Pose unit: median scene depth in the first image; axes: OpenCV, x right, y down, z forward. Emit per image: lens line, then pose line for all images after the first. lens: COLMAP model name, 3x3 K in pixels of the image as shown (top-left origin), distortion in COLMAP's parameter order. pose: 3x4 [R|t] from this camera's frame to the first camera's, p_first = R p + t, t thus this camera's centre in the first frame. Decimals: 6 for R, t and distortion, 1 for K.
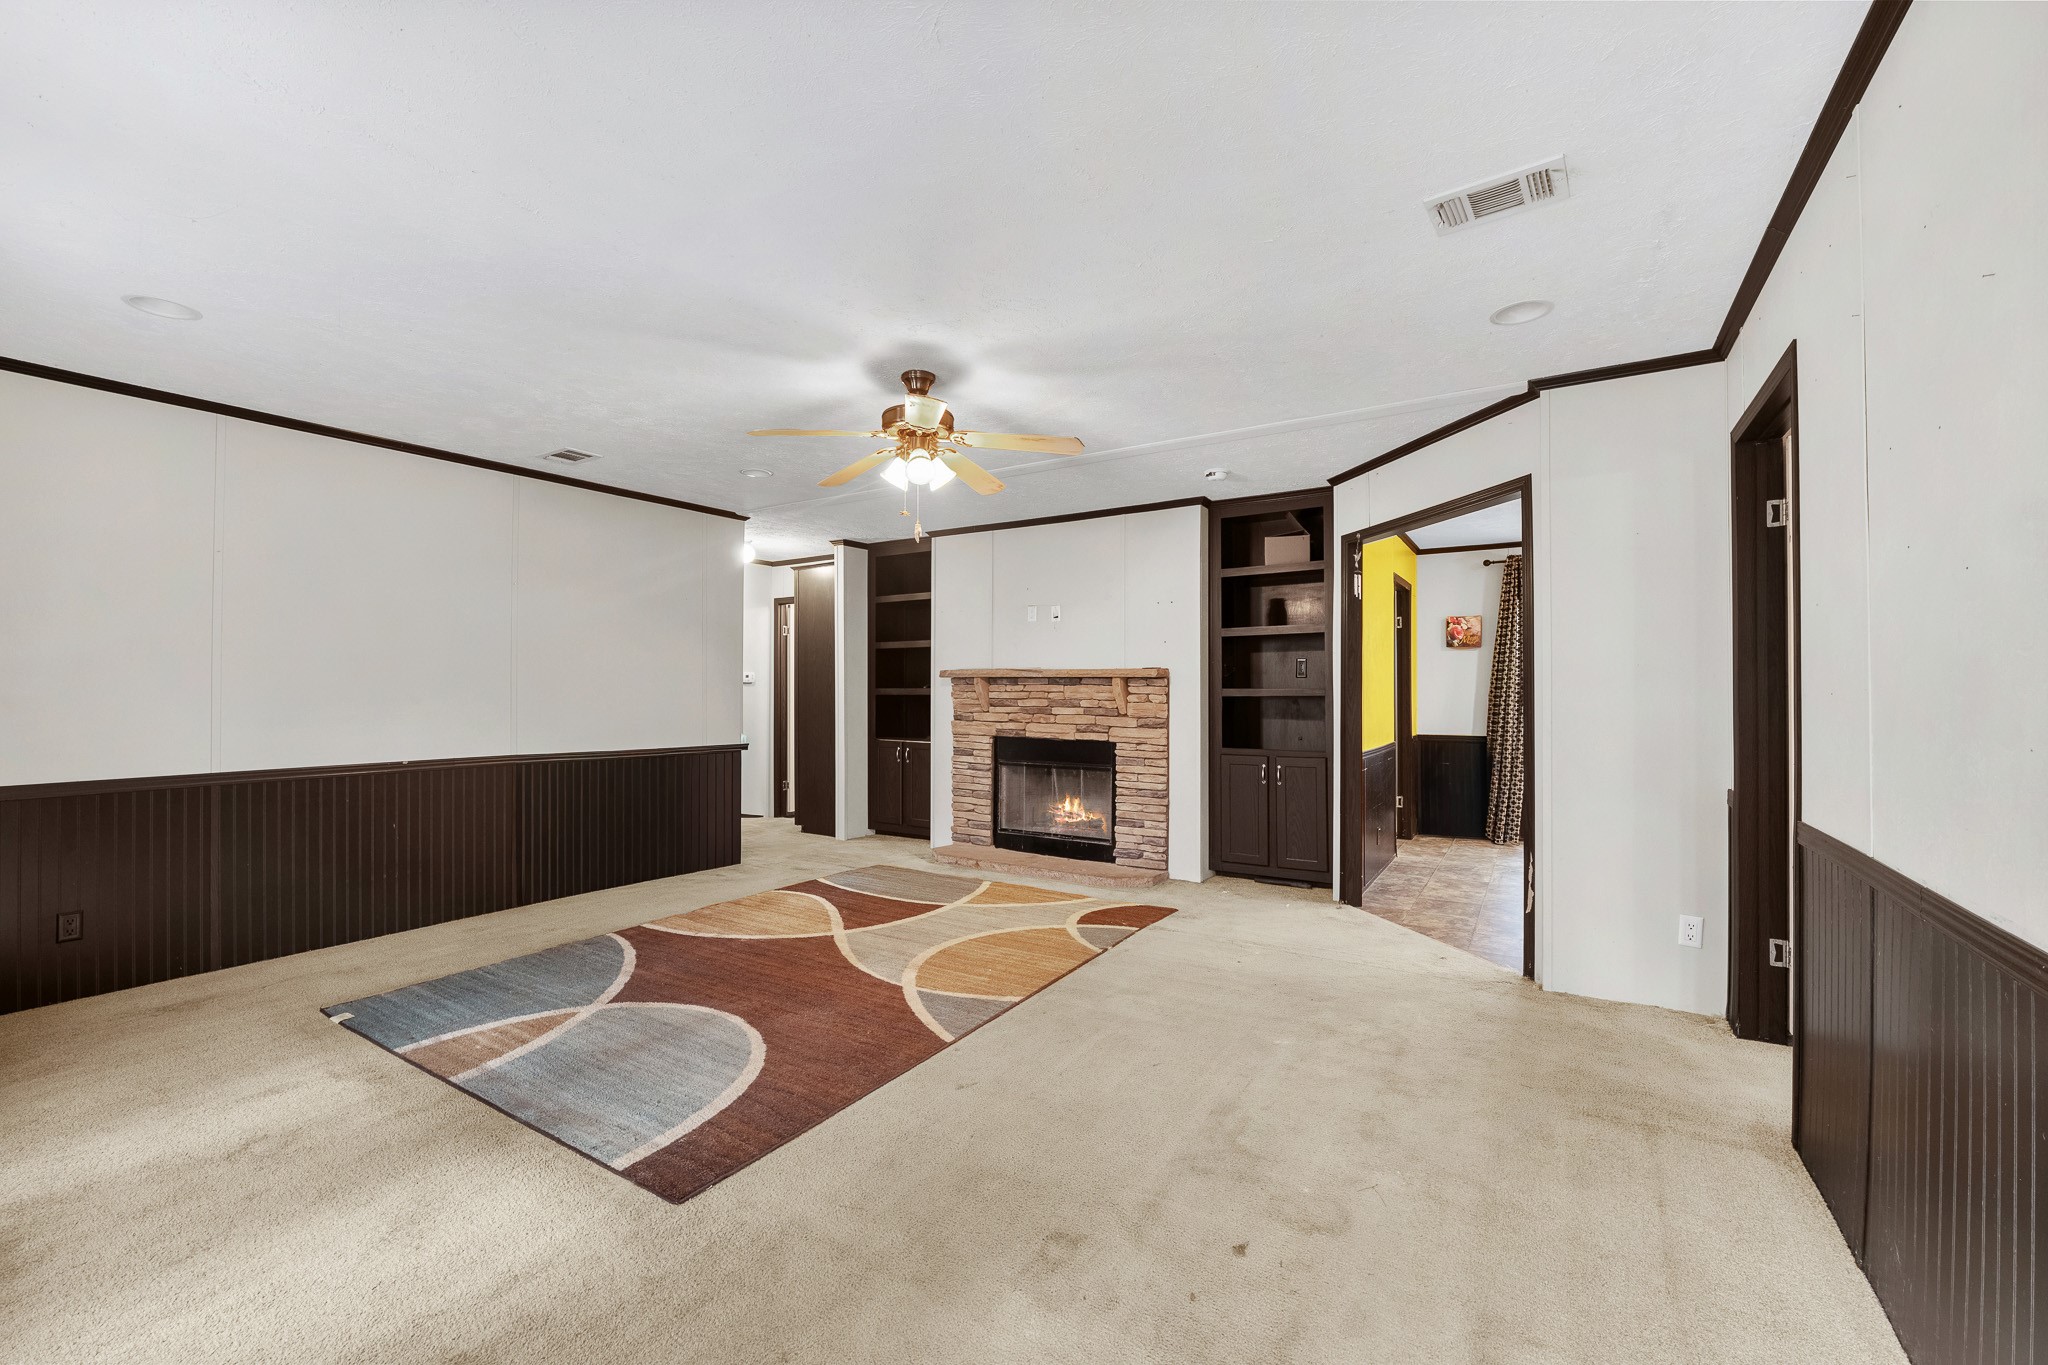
lens RADIAL K [[838.9, 0, 1018.4], [0, 838.9, 685.5], [0, 0, 1]] dist [-0.013178, -0.000086]
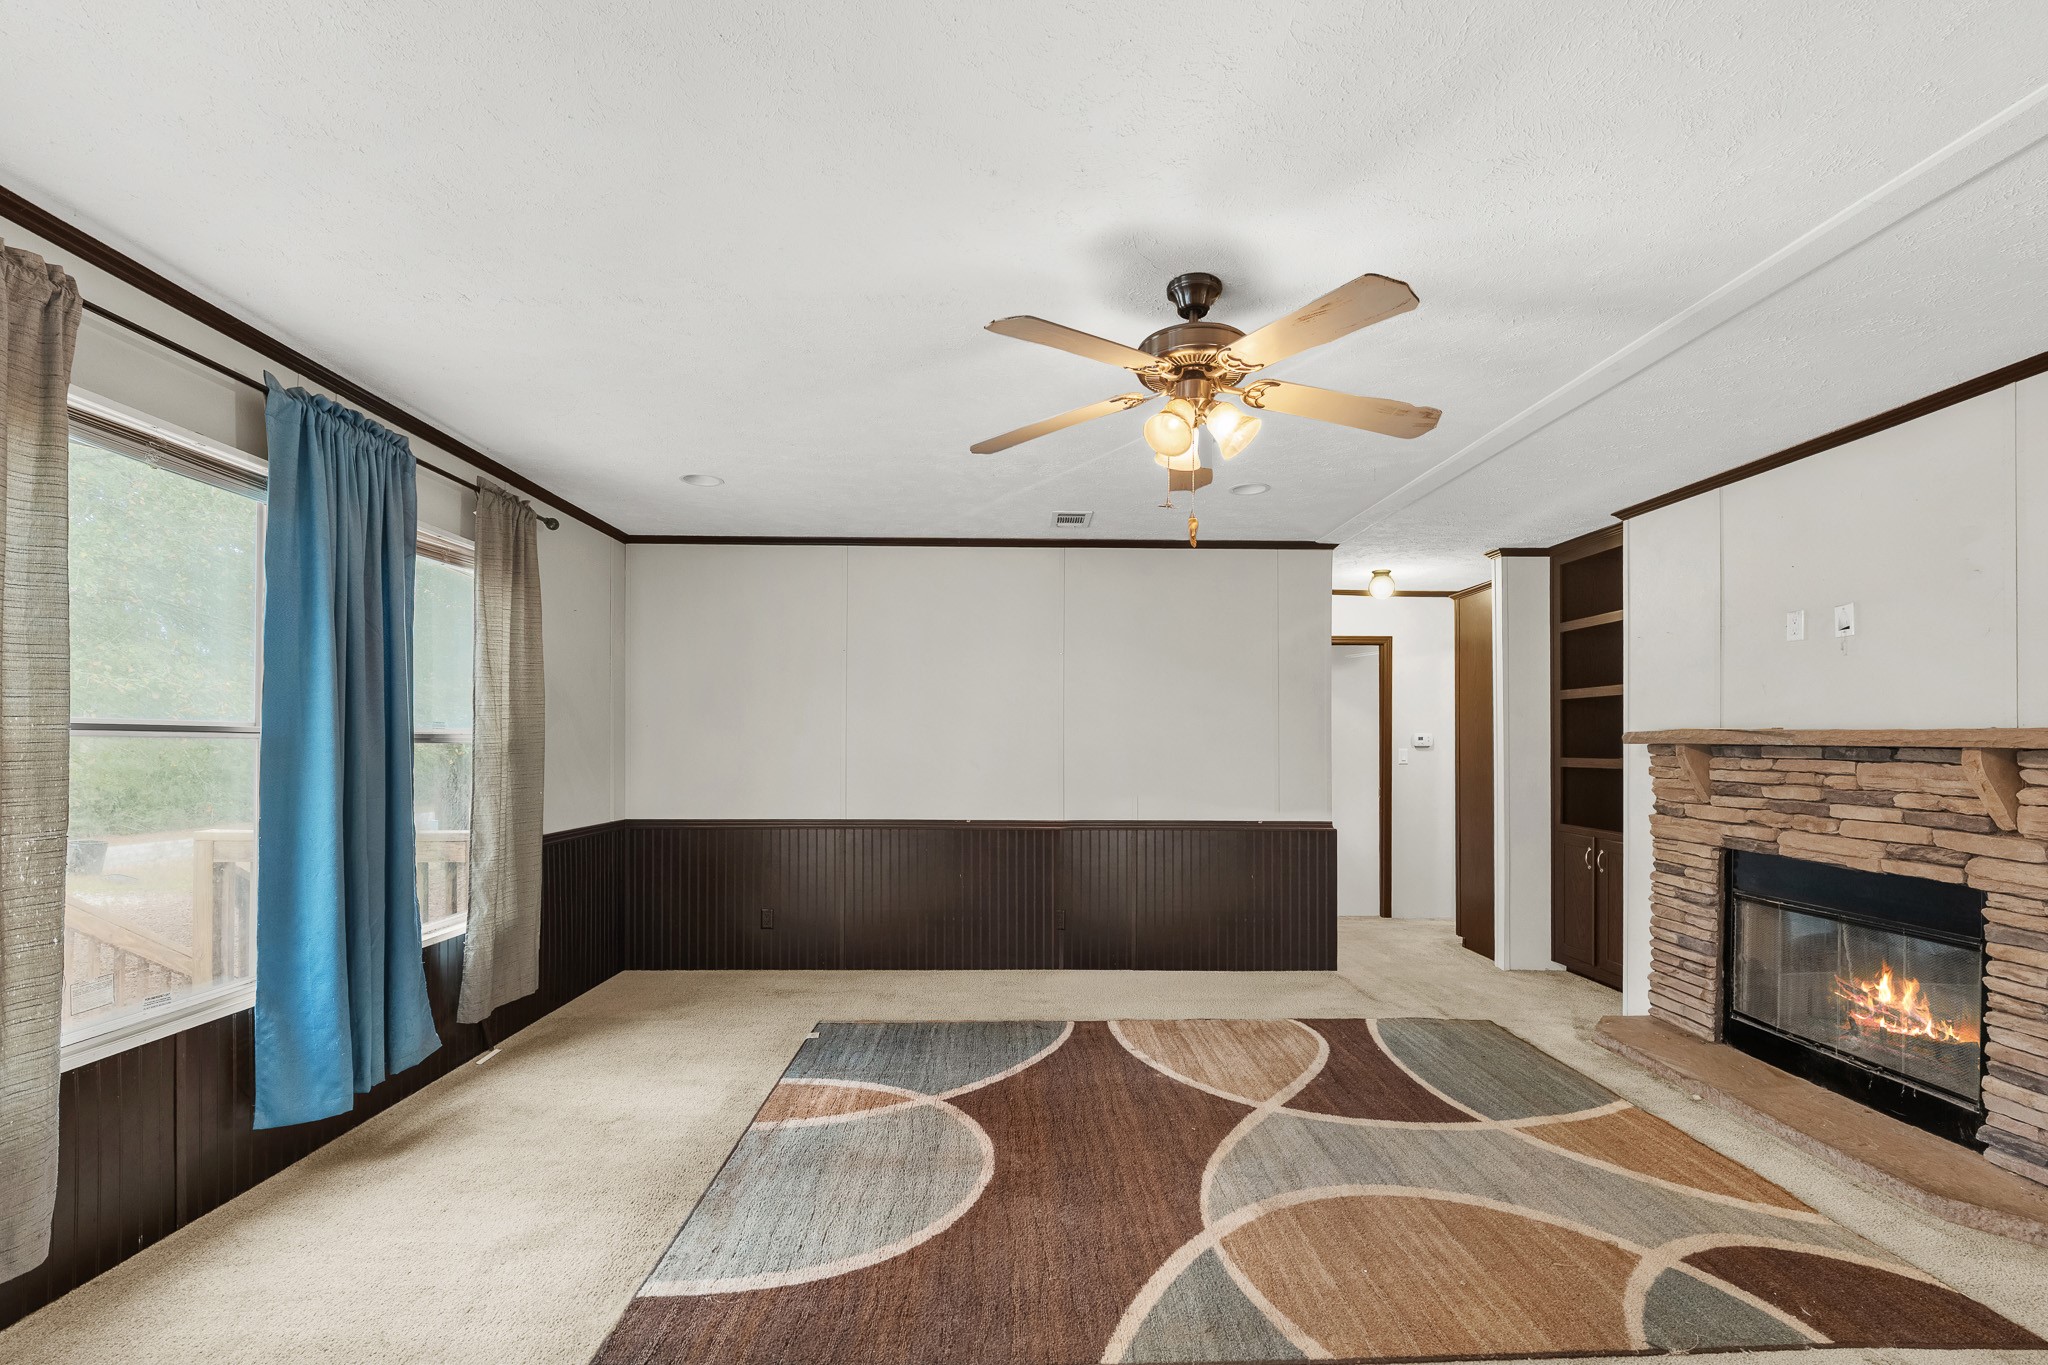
lens RADIAL K [[859.3, 0, 1025.6], [0, 859.3, 734.9], [0, 0, 1]] dist [-0.012774, 0.000493]
pose [[0.556990, -0.003175, -0.830513, 0.203022], [-0.001656, 0.999986, -0.004934, -0.013321], [0.830517, 0.004124, 0.556978, 0.307927]]
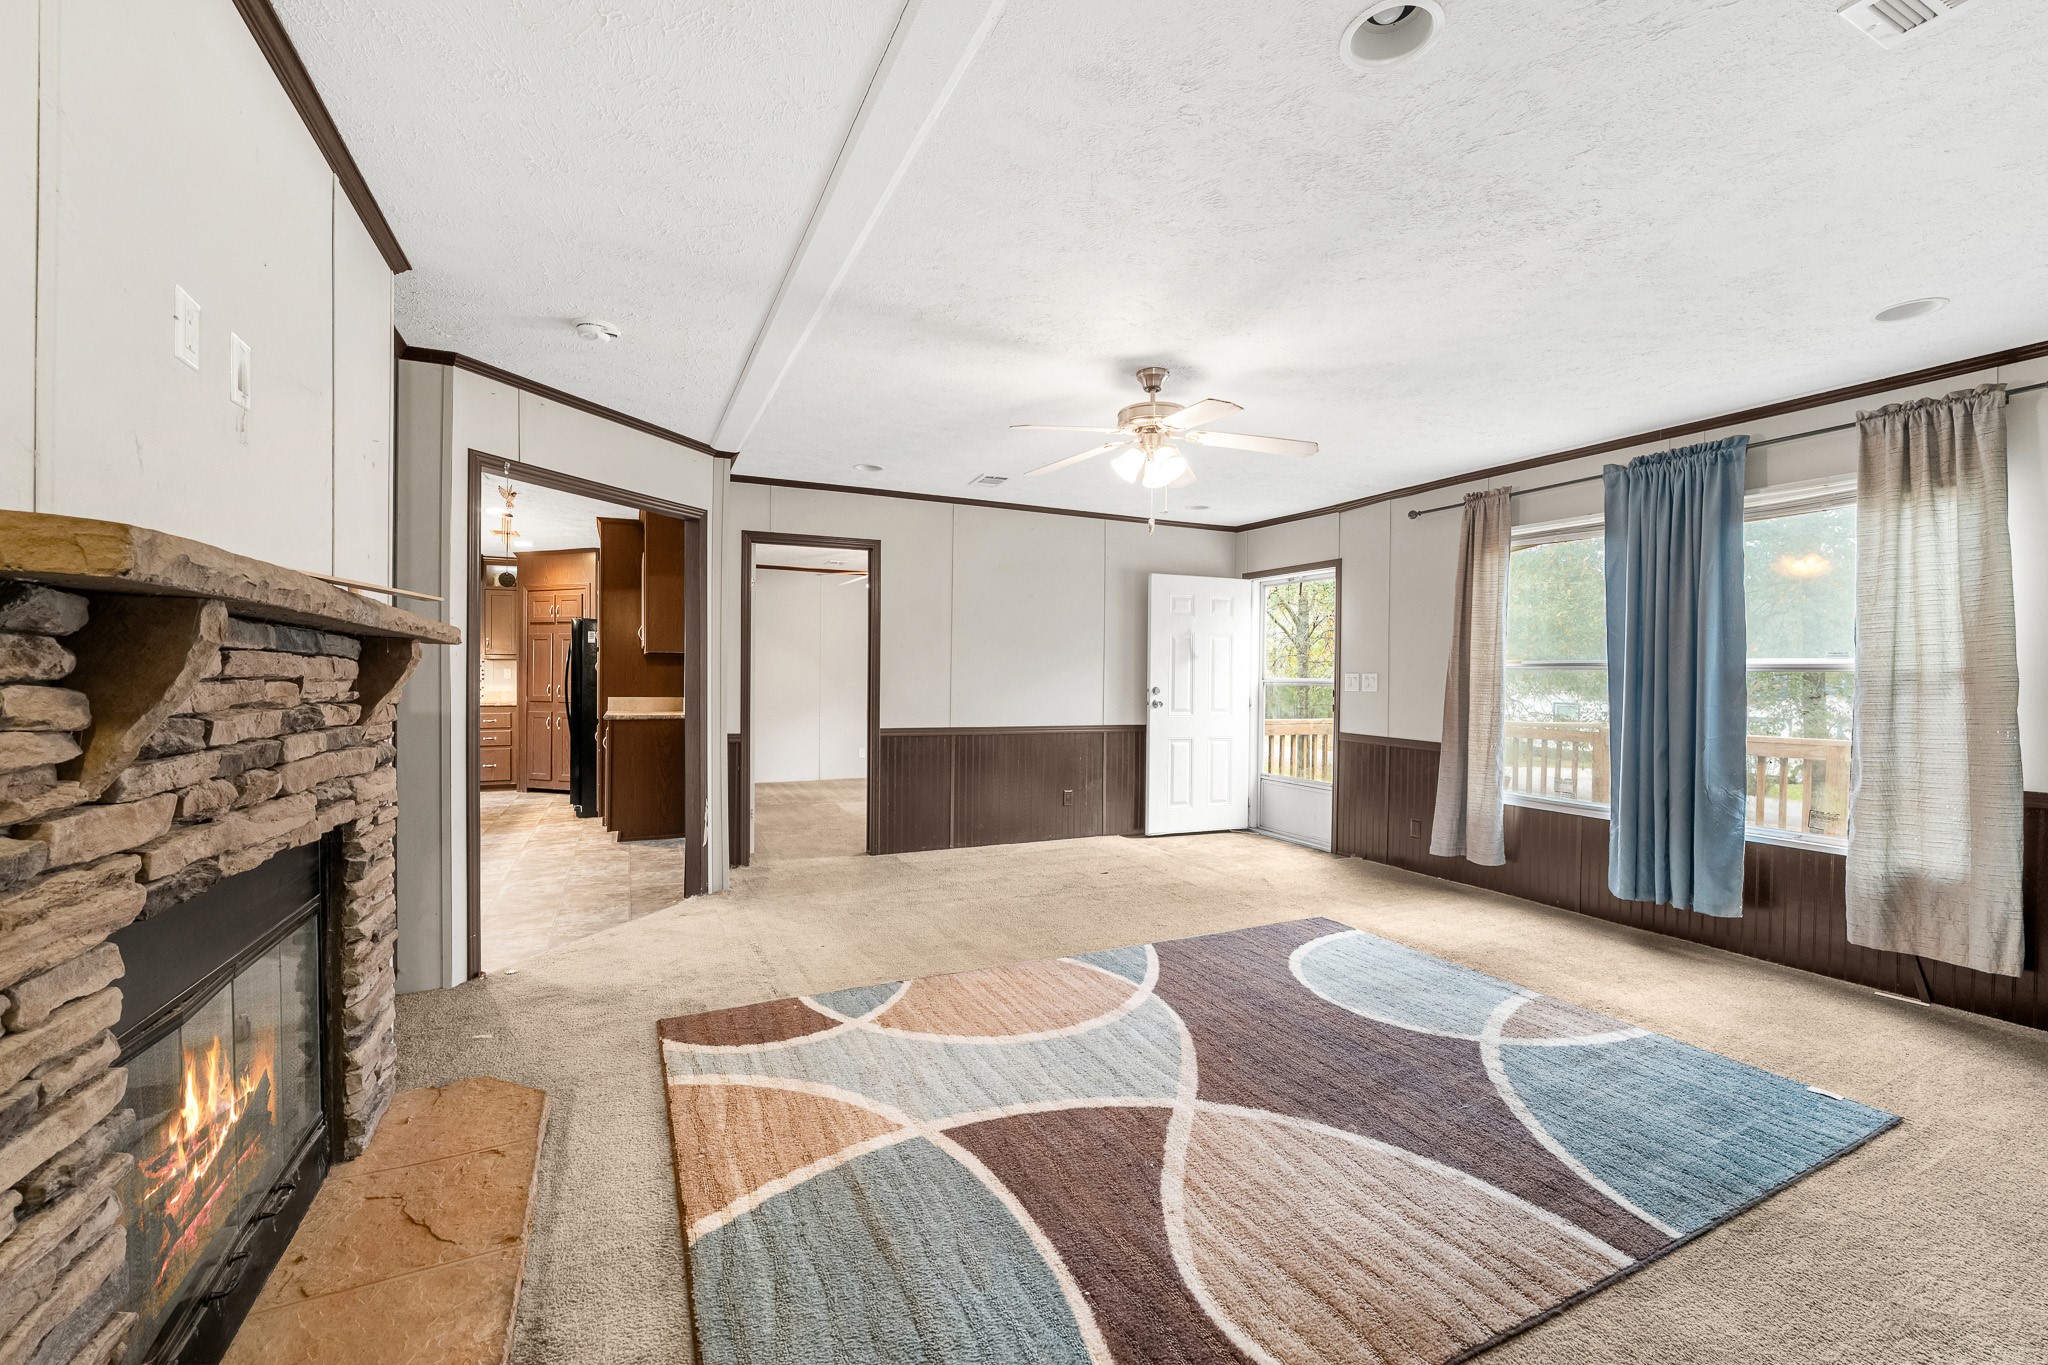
lens RADIAL K [[827.4, 0, 1024.0], [0, 827.4, 682.5], [0, 0, 1]] dist [-0.031284, -0.000021]
pose [[-0.851212, -0.011780, 0.524689, -0.301901], [-0.011973, 0.999924, 0.003025, 0.004002], [-0.524685, -0.003707, -0.851288, 1.126716]]
